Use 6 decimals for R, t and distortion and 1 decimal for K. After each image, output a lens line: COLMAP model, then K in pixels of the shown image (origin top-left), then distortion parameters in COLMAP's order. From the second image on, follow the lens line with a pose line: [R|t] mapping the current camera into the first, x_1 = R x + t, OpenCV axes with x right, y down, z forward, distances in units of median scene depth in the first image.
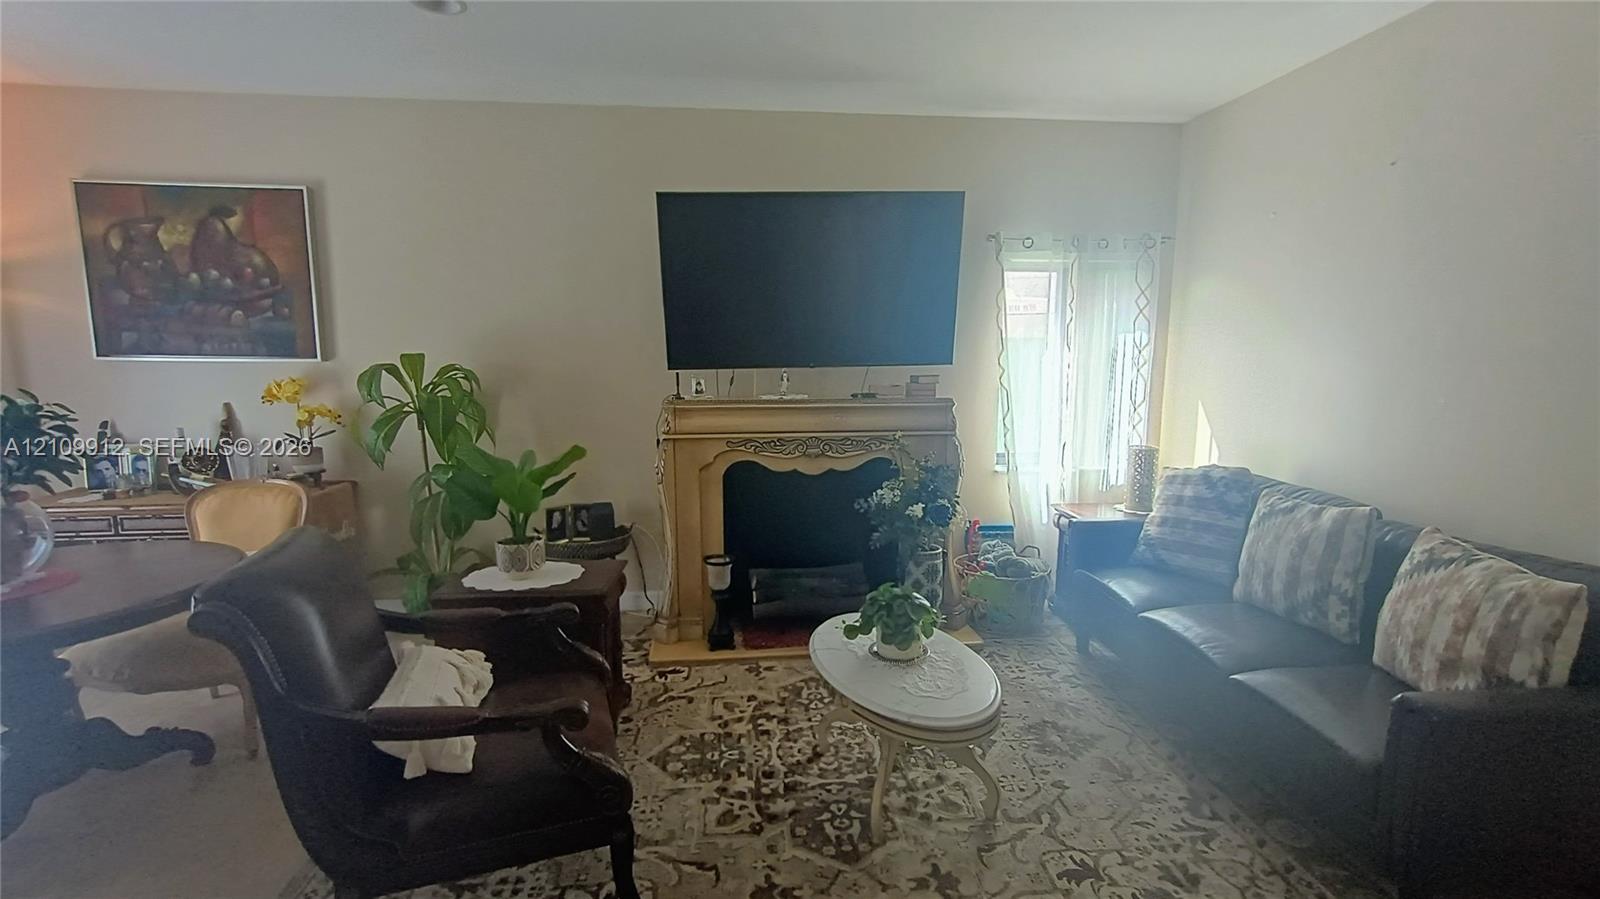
lens RADIAL K [[726.1, 0, 799.3], [0, 726.1, 454.5], [0, 0, 1]] dist [0.002658, 0.000465]
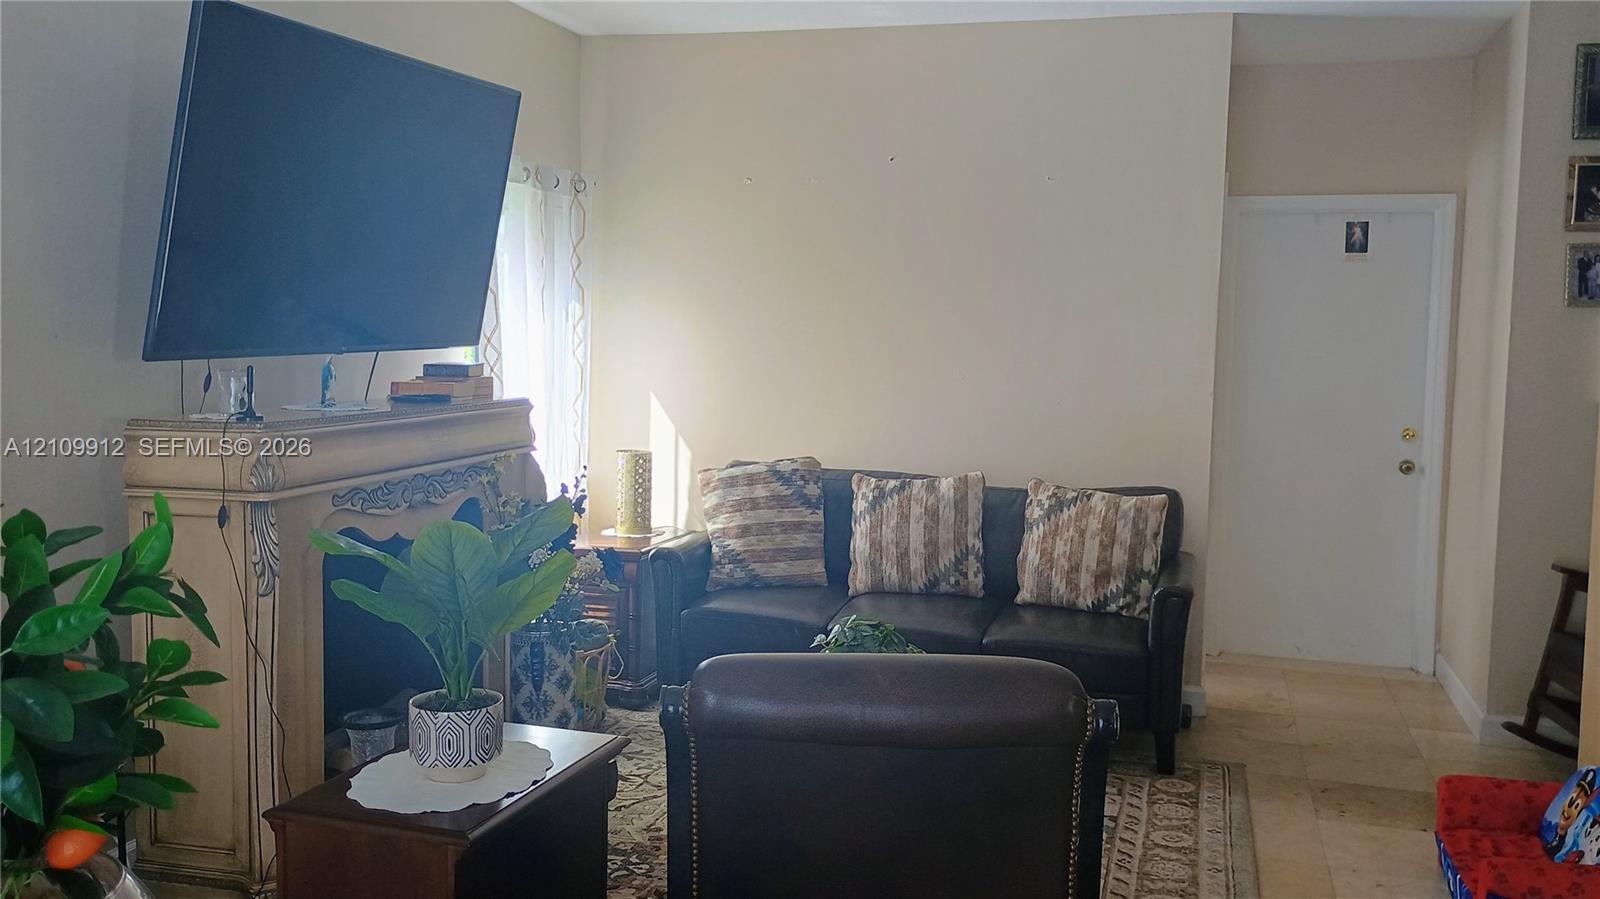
lens RADIAL K [[1341.8, 0, 799.9], [0, 1341.8, 446.5], [0, 0, 1]] dist [0.037783, -0.020711]
pose [[0.377341, -0.073072, 0.923187, -1.173514], [0.117362, 0.992618, 0.030597, -0.058786], [-0.918608, 0.096801, 0.383131, 0.438459]]
